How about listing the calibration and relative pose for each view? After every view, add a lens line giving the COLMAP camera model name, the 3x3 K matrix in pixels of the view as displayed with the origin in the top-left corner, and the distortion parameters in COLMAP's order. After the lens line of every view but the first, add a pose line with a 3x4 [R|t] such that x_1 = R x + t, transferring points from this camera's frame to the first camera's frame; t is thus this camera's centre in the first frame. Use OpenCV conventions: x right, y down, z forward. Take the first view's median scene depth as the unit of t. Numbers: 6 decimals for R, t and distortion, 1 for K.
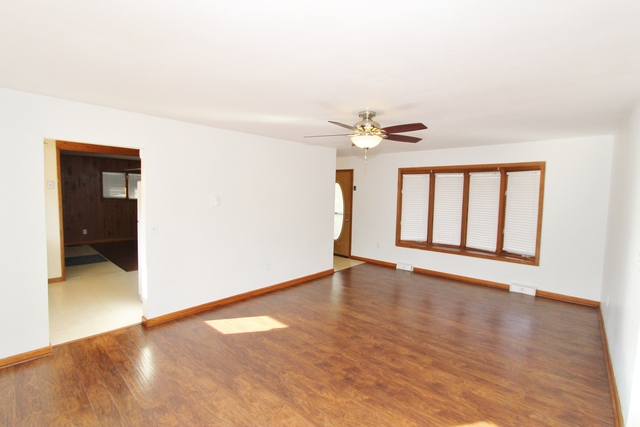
lens RADIAL K [[295.2, 0, 321.7], [0, 295.2, 211.2], [0, 0, 1]] dist [-0.022530, 0.001006]
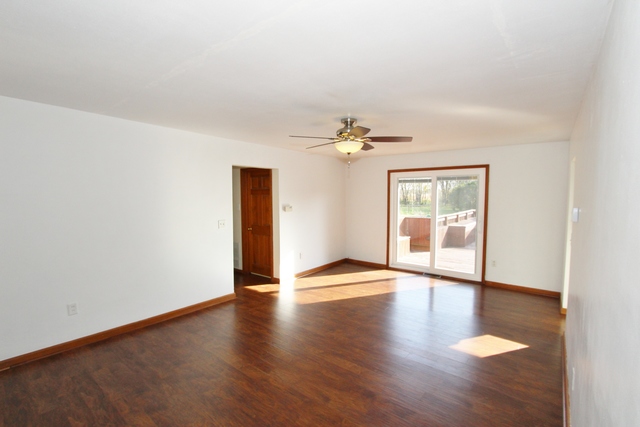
lens RADIAL K [[295.2, 0, 322.4], [0, 295.2, 214.1], [0, 0, 1]] dist [-0.022530, 0.001006]
pose [[-0.997423, -0.023591, -0.067753, 0.230889], [-0.032530, 0.990443, 0.134033, -0.101992], [0.063943, 0.135891, -0.988658, 1.520351]]
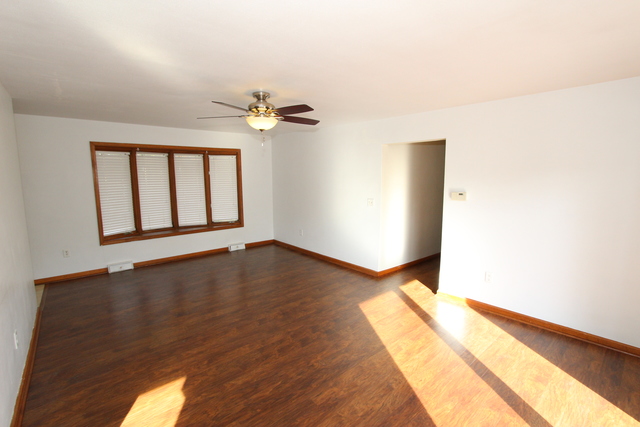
lens RADIAL K [[295.2, 0, 322.2], [0, 295.2, 212.7], [0, 0, 1]] dist [-0.022530, 0.001006]
pose [[0.115949, -0.146673, 0.982366, -0.614665], [0.069531, 0.987809, 0.139279, -0.046057], [-0.990818, 0.052156, 0.124734, 0.508500]]
